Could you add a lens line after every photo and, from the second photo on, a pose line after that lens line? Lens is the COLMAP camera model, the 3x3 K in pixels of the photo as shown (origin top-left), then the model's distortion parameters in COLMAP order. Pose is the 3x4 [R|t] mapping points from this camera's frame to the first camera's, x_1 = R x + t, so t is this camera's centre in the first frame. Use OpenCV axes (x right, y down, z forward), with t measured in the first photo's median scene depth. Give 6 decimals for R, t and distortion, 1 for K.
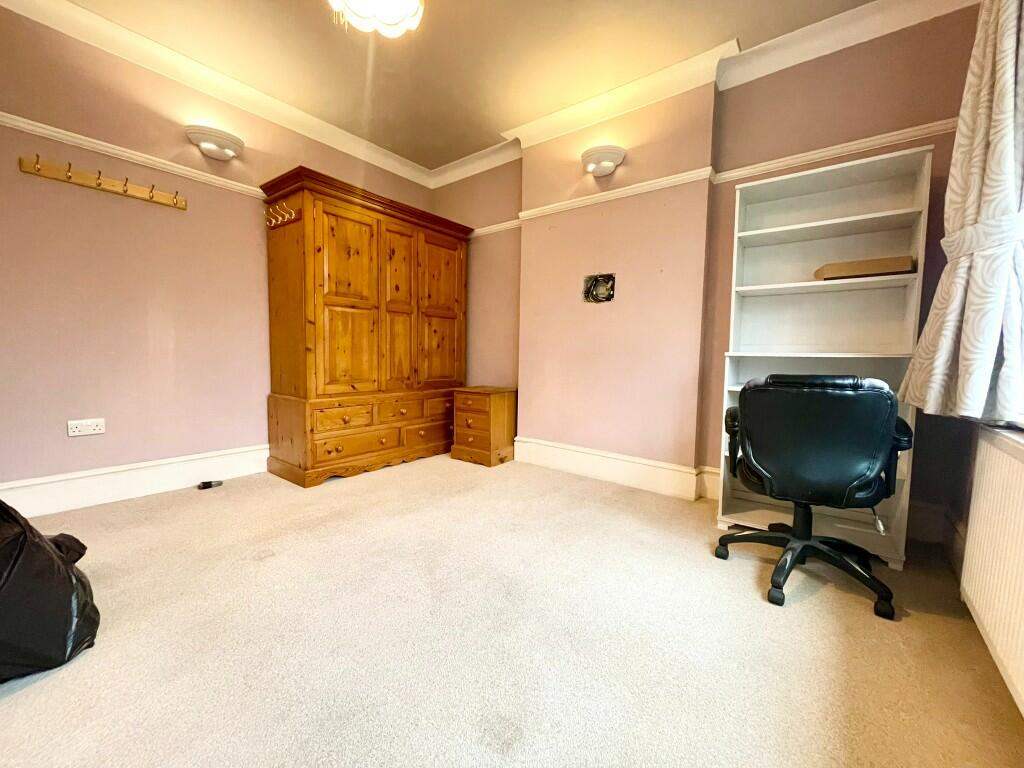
lens RADIAL K [[411.9, 0, 513.3], [0, 411.9, 382.4], [0, 0, 1]] dist [-0.005415, 0.000044]
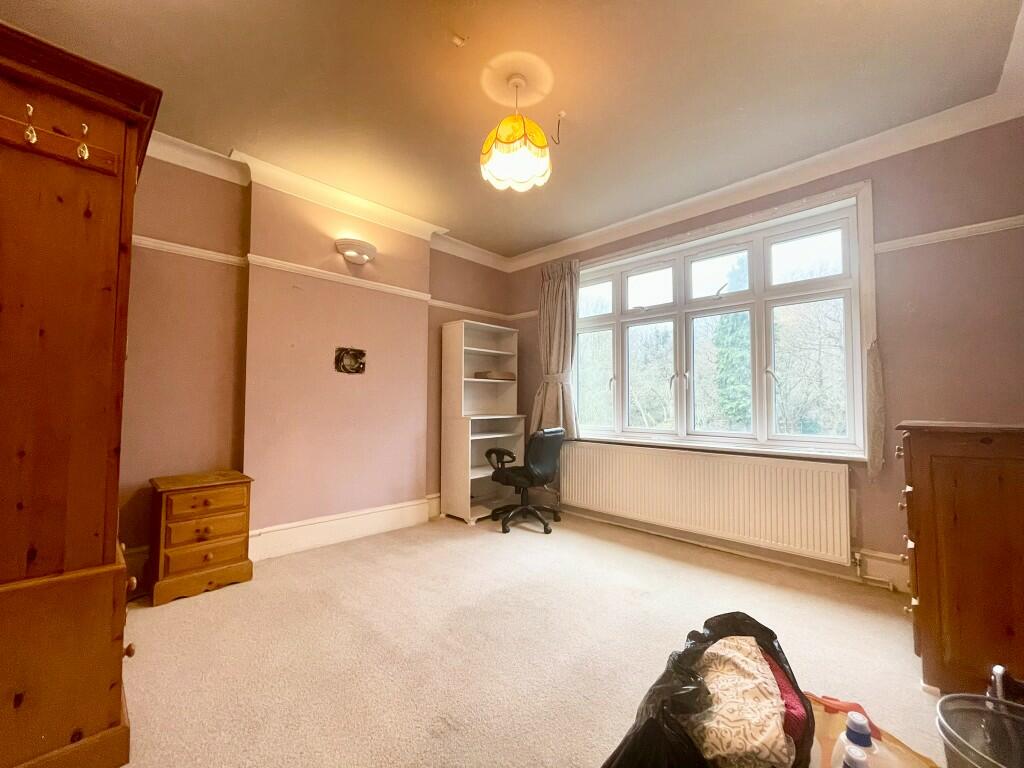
lens RADIAL K [[411.9, 0, 526.9], [0, 411.9, 383.1], [0, 0, 1]] dist [-0.005415, 0.000044]
pose [[0.087643, 0.035502, 0.995519, -0.865821], [0.068518, 0.996783, -0.041579, -0.096177], [-0.993793, 0.071855, 0.084928, 0.466258]]
